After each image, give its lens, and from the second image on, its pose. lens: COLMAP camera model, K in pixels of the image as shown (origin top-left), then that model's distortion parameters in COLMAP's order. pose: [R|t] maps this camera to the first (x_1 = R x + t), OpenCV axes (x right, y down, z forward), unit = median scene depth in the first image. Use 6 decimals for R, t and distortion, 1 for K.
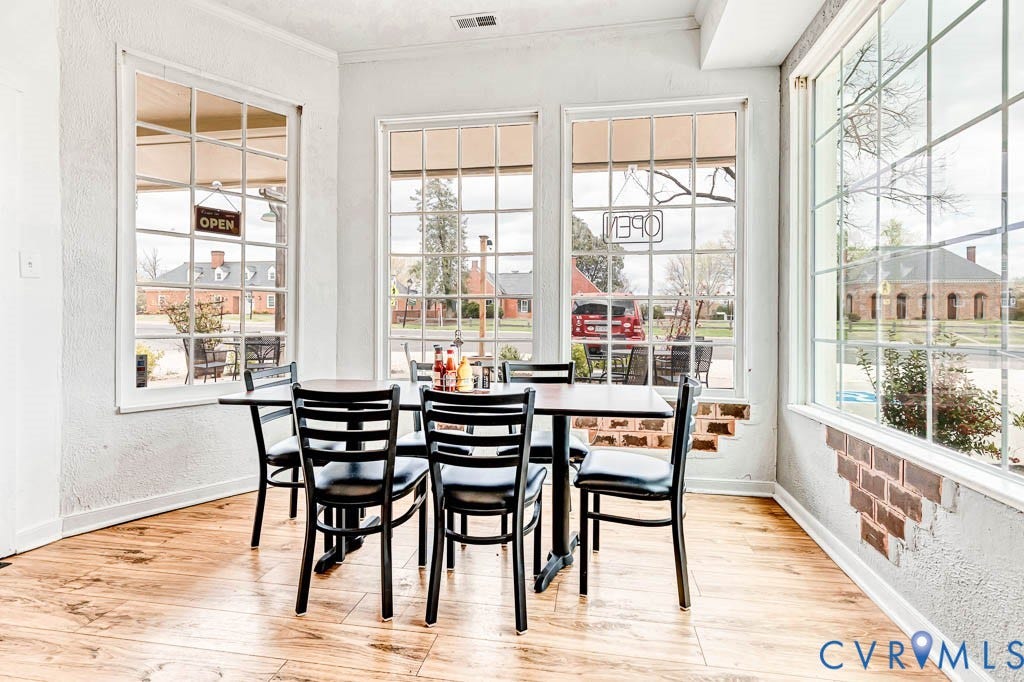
lens RADIAL K [[487.0, 0, 516.4], [0, 487.0, 325.2], [0, 0, 1]] dist [0.000330, -0.000024]
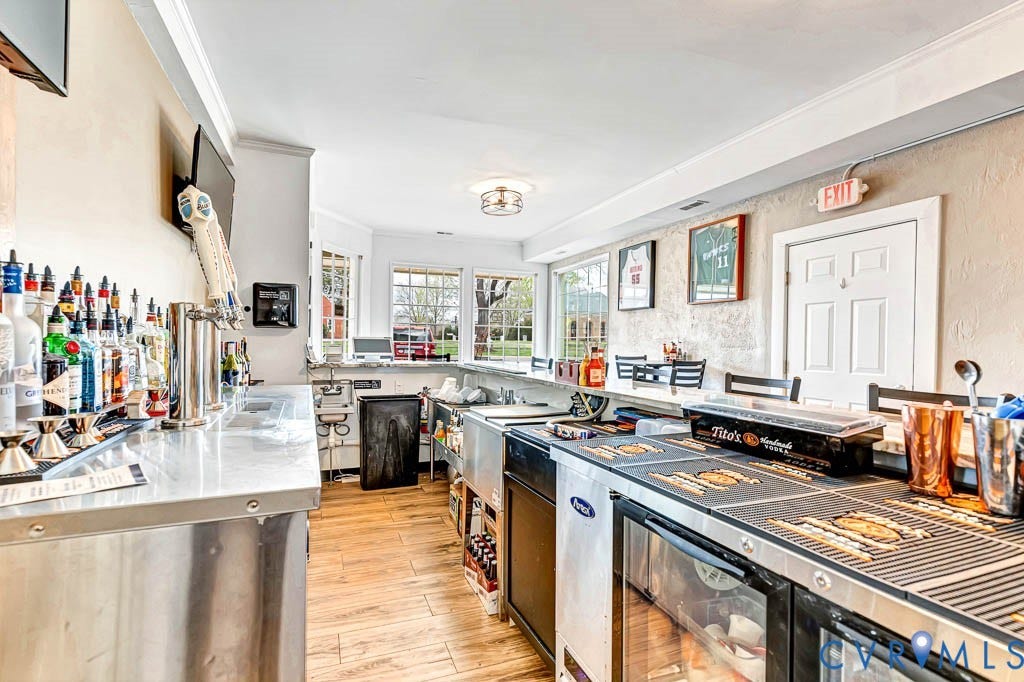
lens RADIAL K [[472.0, 0, 512.0], [0, 472.0, 341.0], [0, 0, 1]] dist [0.000811, -0.000247]
pose [[0.857152, 0.010333, 0.514960, -1.106693], [-0.007682, 0.999944, -0.007279, -0.059381], [-0.515007, 0.002283, 0.857183, -1.321660]]
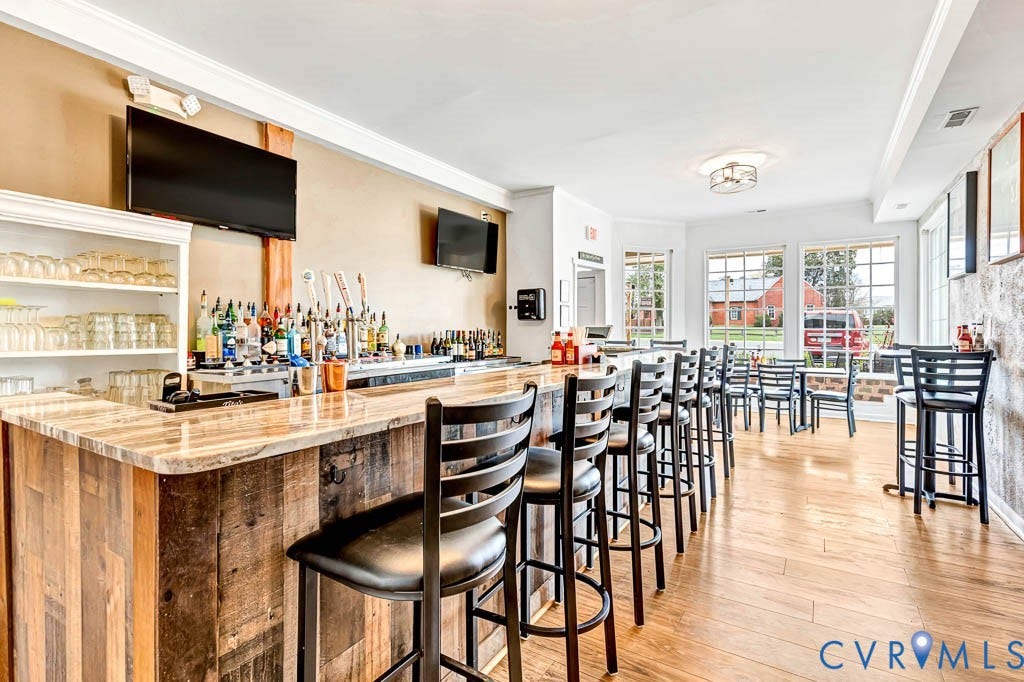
lens RADIAL K [[487.0, 0, 516.4], [0, 487.0, 325.2], [0, 0, 1]] dist [0.000330, -0.000024]
pose [[0.923545, -0.007029, -0.383425, -0.264454], [0.001977, 0.999906, -0.013568, -0.055691], [0.383484, 0.011773, 0.923472, -1.657567]]
